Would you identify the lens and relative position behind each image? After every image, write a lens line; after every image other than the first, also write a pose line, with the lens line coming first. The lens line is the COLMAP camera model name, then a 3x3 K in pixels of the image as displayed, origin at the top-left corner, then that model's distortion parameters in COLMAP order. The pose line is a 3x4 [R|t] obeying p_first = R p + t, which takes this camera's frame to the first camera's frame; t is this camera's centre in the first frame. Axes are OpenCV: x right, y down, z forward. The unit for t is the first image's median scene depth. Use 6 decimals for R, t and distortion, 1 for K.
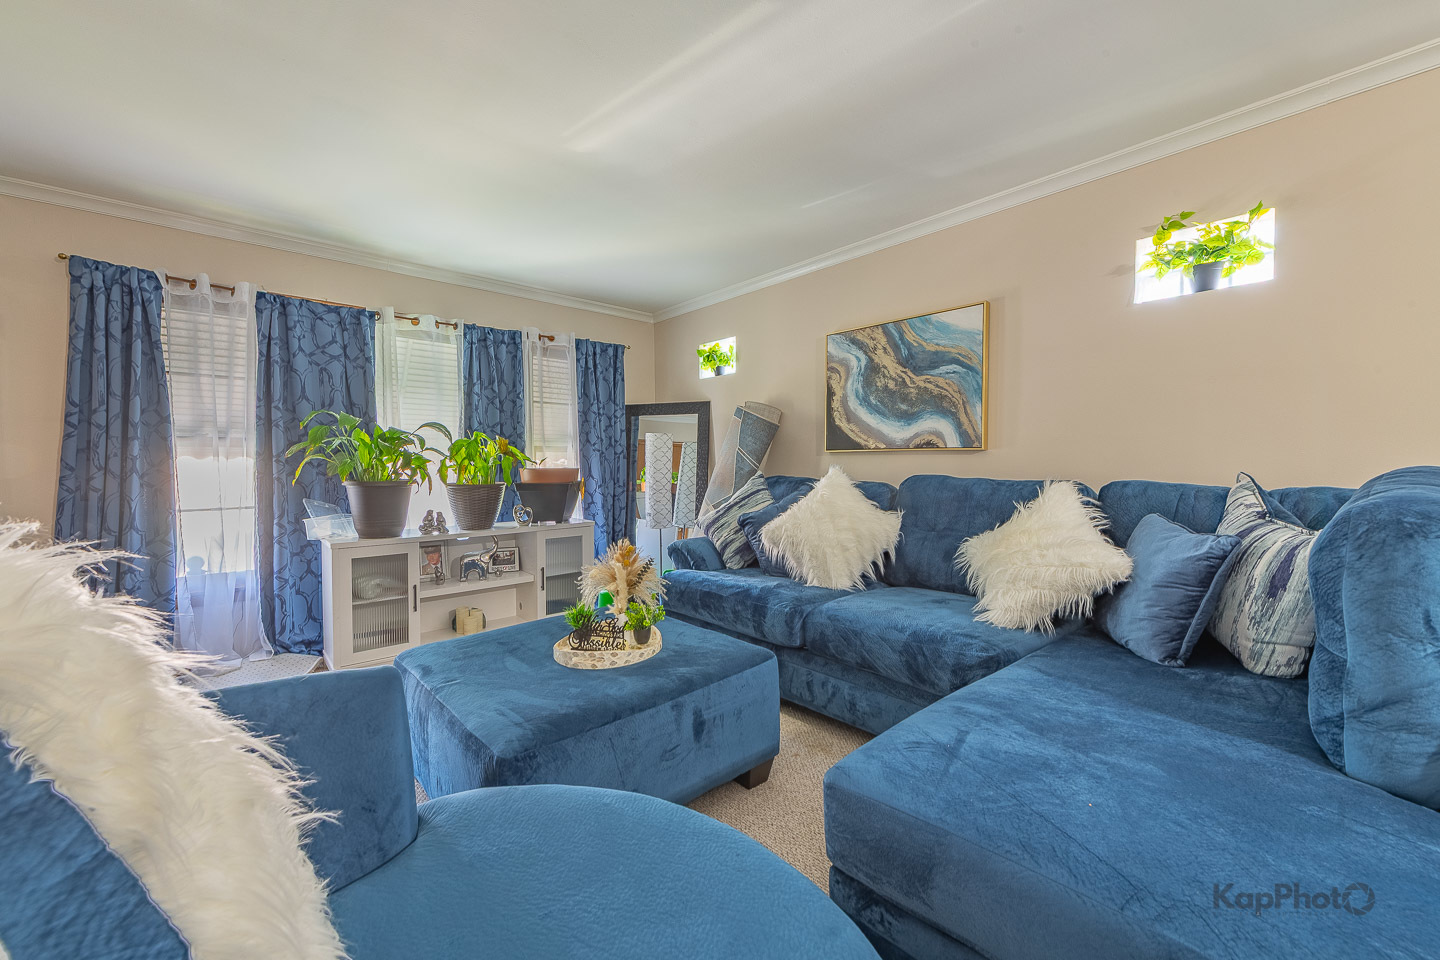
lens RADIAL K [[549.9, 0, 717.3], [0, 549.9, 478.5], [0, 0, 1]] dist [0.011339, -0.003883]
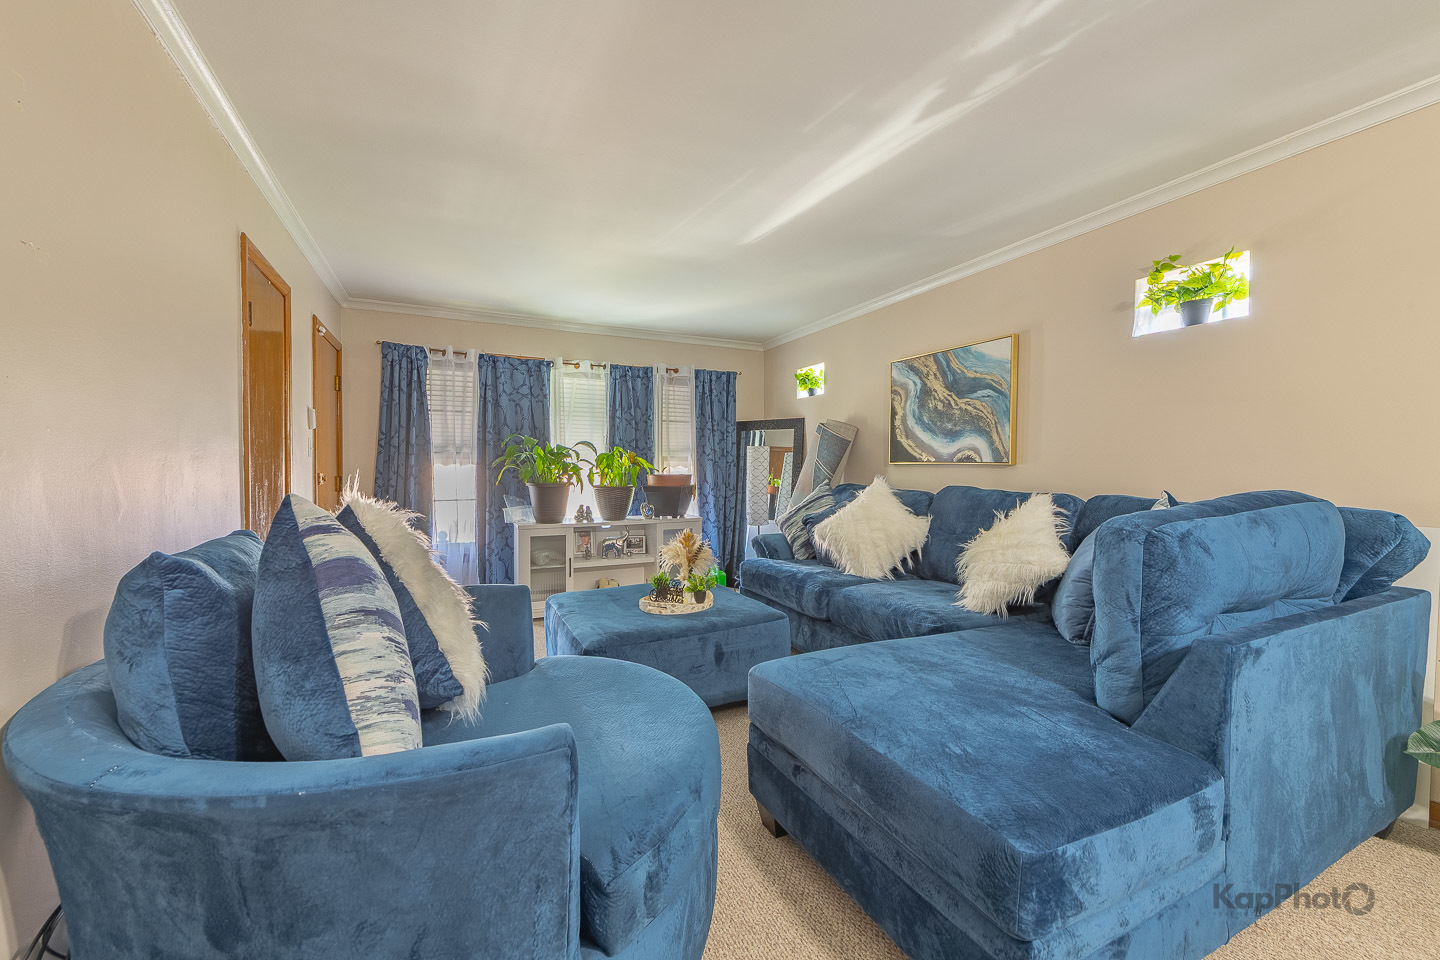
lens RADIAL K [[549.9, 0, 727.1], [0, 549.9, 477.9], [0, 0, 1]] dist [0.011339, -0.003883]
pose [[0.960805, 0.014125, -0.276866, 0.219937], [-0.015485, 0.999876, -0.002723, -0.011905], [0.276793, 0.006904, 0.960905, -0.232914]]
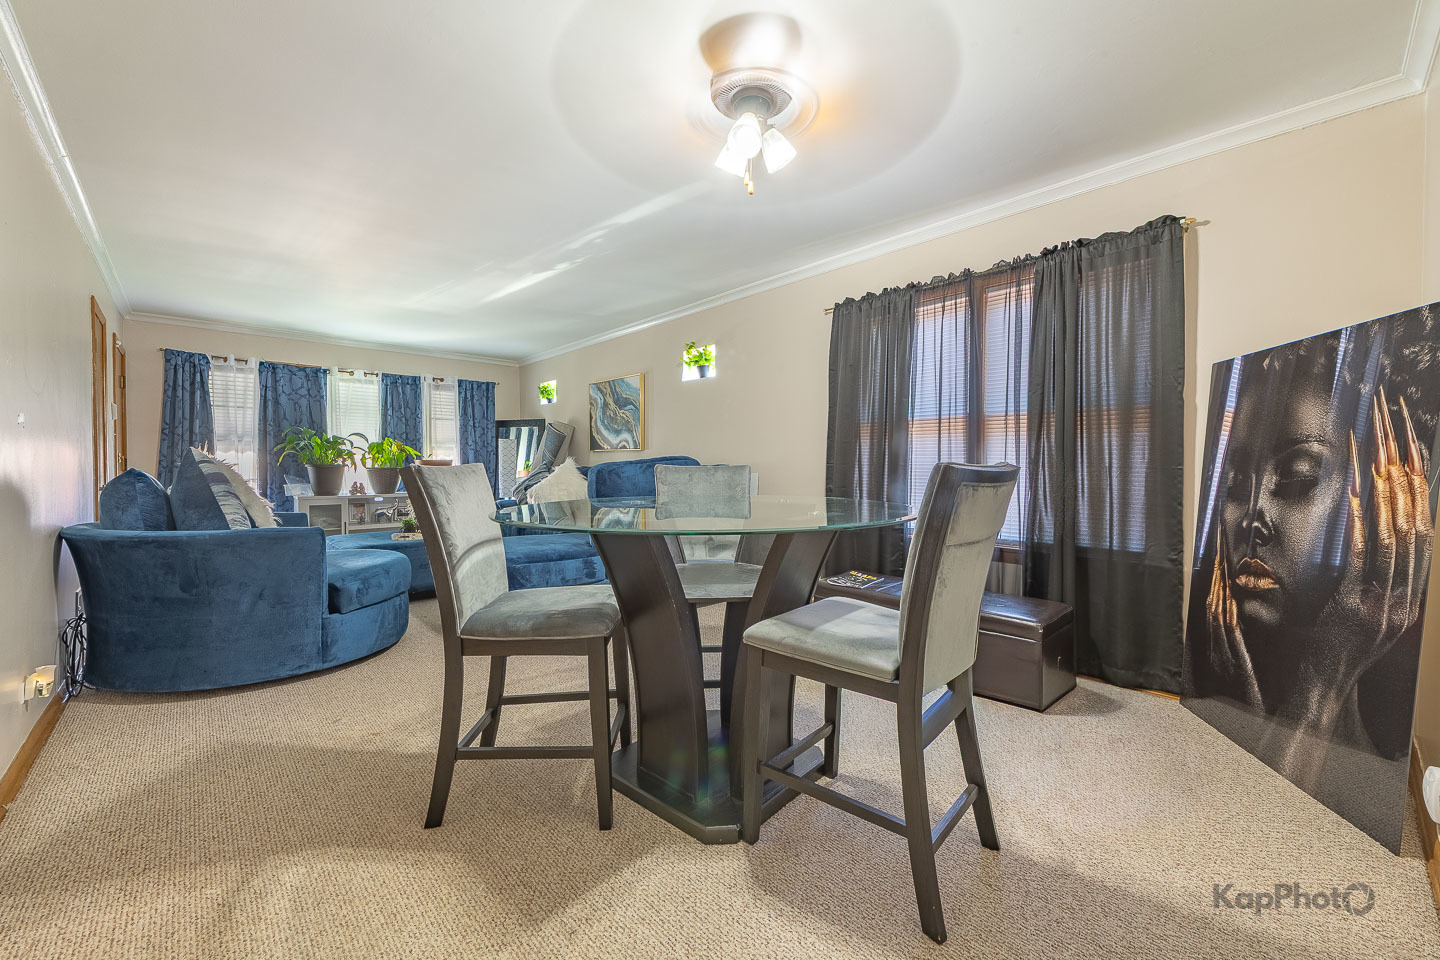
lens RADIAL K [[549.9, 0, 723.2], [0, 549.9, 477.6], [0, 0, 1]] dist [0.011339, -0.003883]
pose [[0.999860, 0.006309, 0.015479, 0.689841], [-0.006229, 0.999967, -0.005212, 0.049645], [-0.015511, 0.005115, 0.999867, -0.868562]]
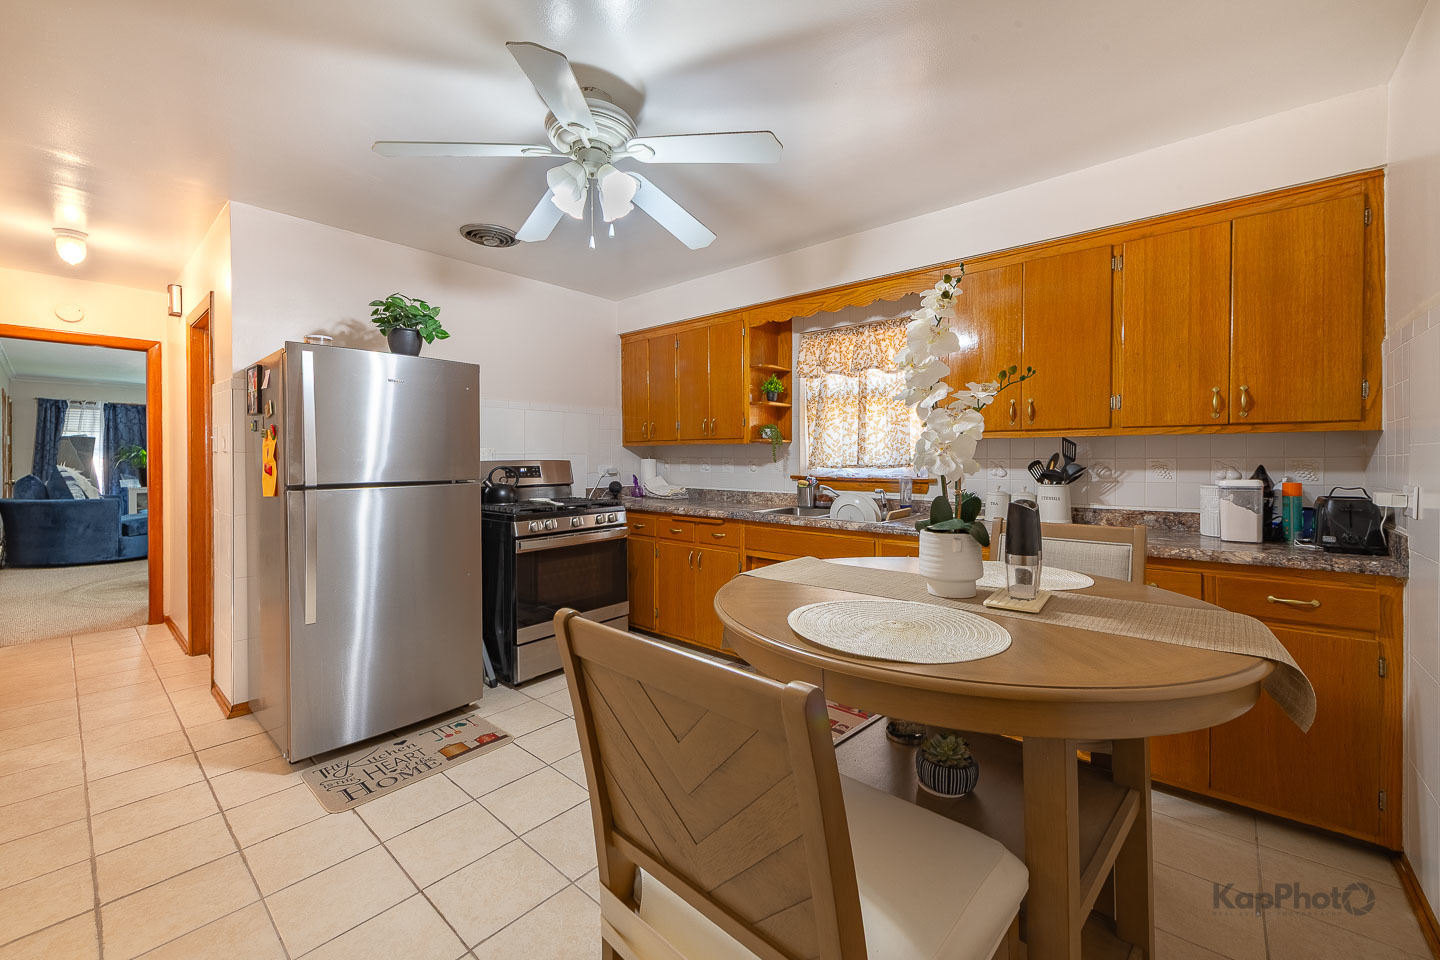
lens RADIAL K [[549.9, 0, 723.1], [0, 549.9, 452.8], [0, 0, 1]] dist [0.011339, -0.003883]
pose [[0.991397, -0.000180, 0.130890, 2.060957], [0.003873, 0.999601, -0.027962, 0.023060], [-0.130833, 0.028228, 0.991002, -2.363217]]
